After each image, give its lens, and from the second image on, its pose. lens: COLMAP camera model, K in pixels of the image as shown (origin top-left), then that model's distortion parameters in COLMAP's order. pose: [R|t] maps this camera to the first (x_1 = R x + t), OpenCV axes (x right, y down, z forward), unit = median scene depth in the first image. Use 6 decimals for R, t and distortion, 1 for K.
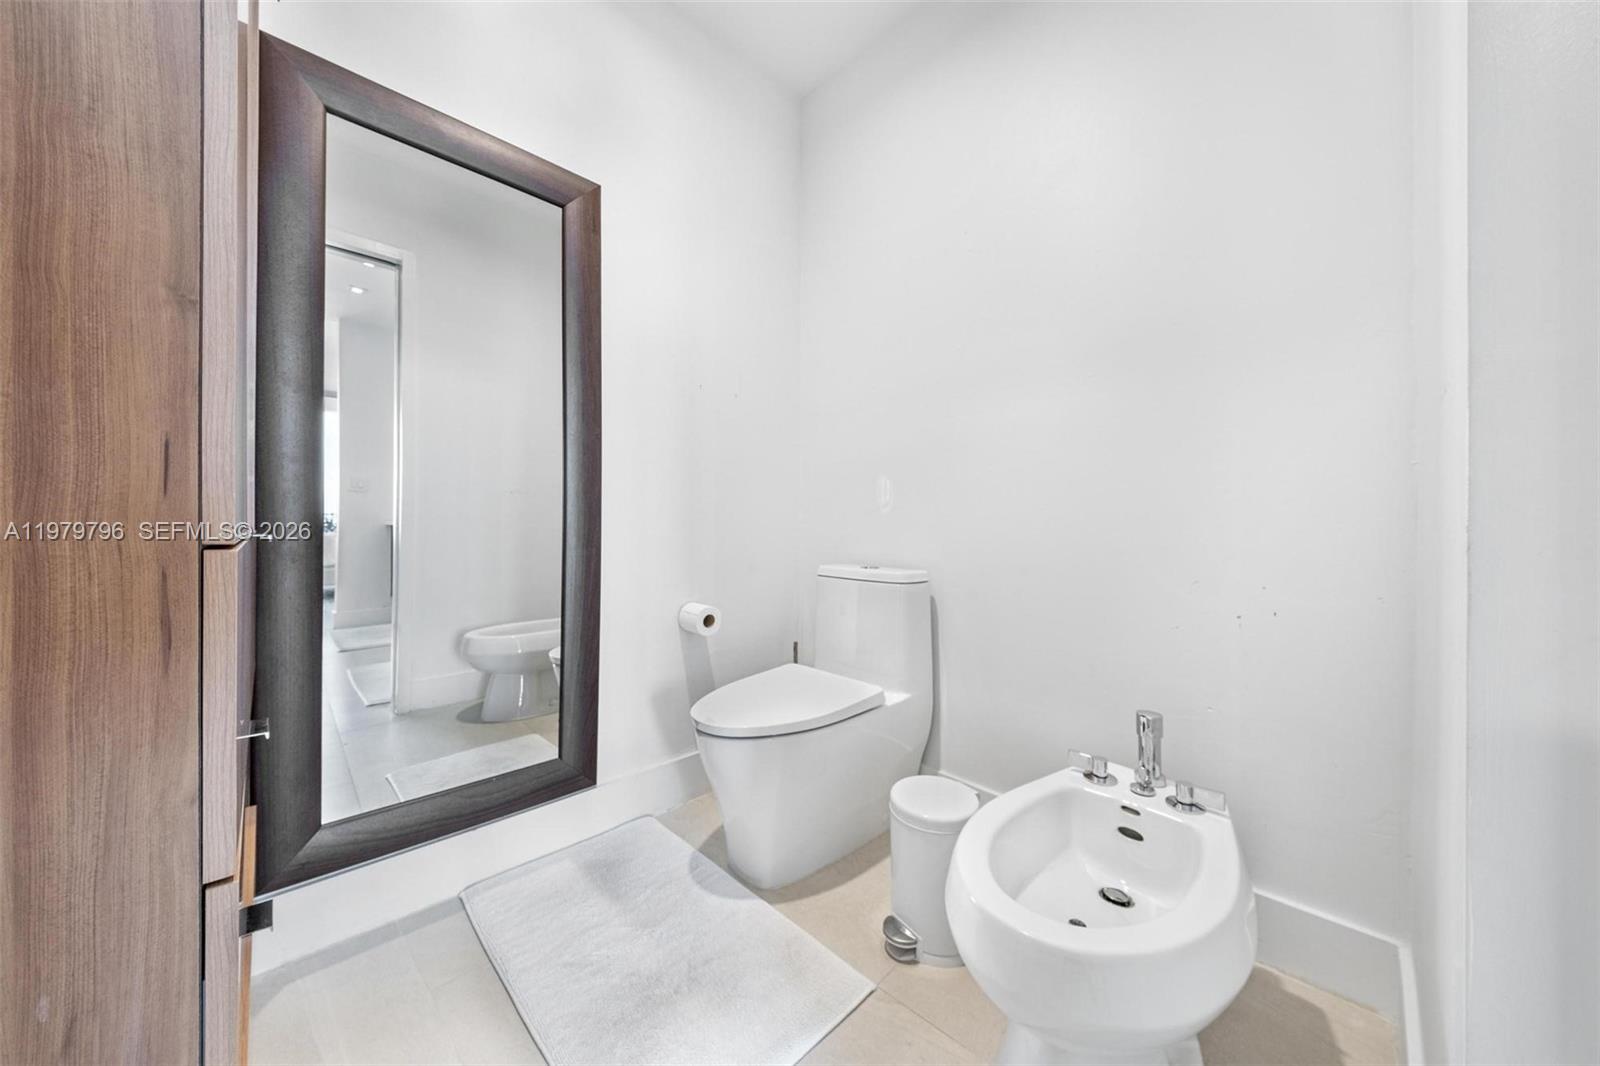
lens RADIAL K [[565.2, 0, 813.6], [0, 565.2, 516.9], [0, 0, 1]] dist [0.005613, -0.002946]
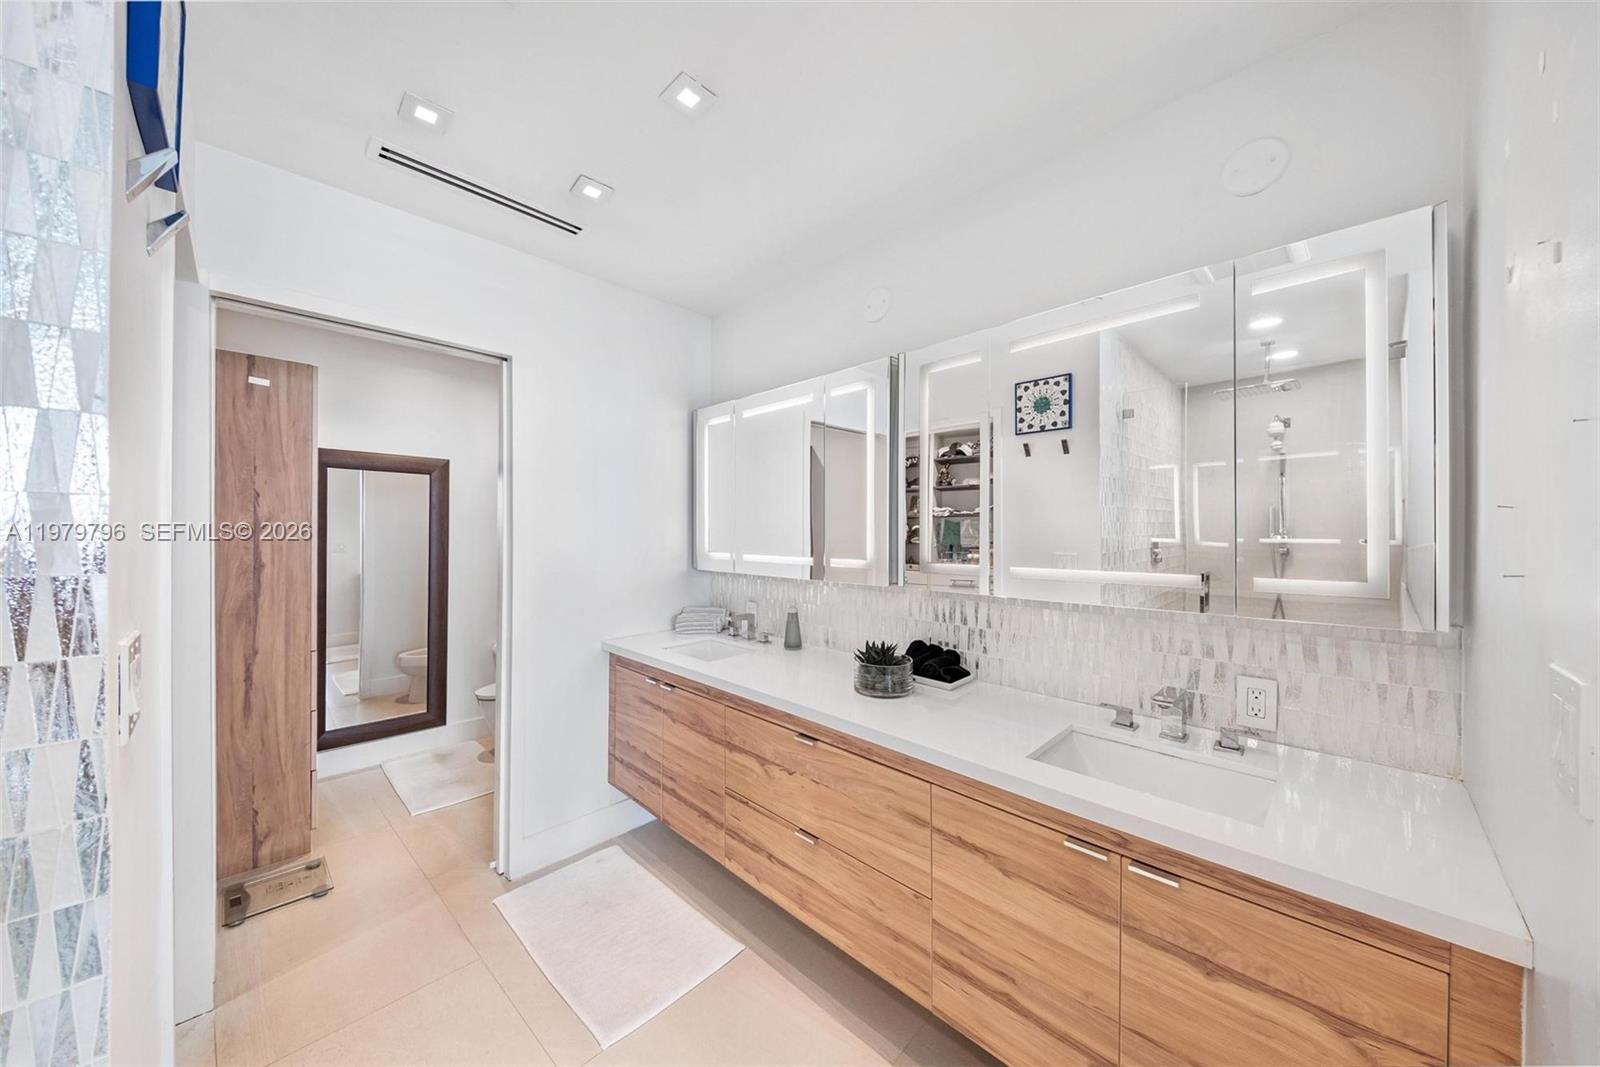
lens RADIAL K [[565.2, 0, 817.5], [0, 565.2, 526.8], [0, 0, 1]] dist [0.005613, -0.002946]
pose [[0.999711, 0.005723, 0.023358, 1.100952], [-0.005864, 0.999965, 0.005988, -0.361801], [-0.023323, -0.006123, 0.999709, -1.368465]]
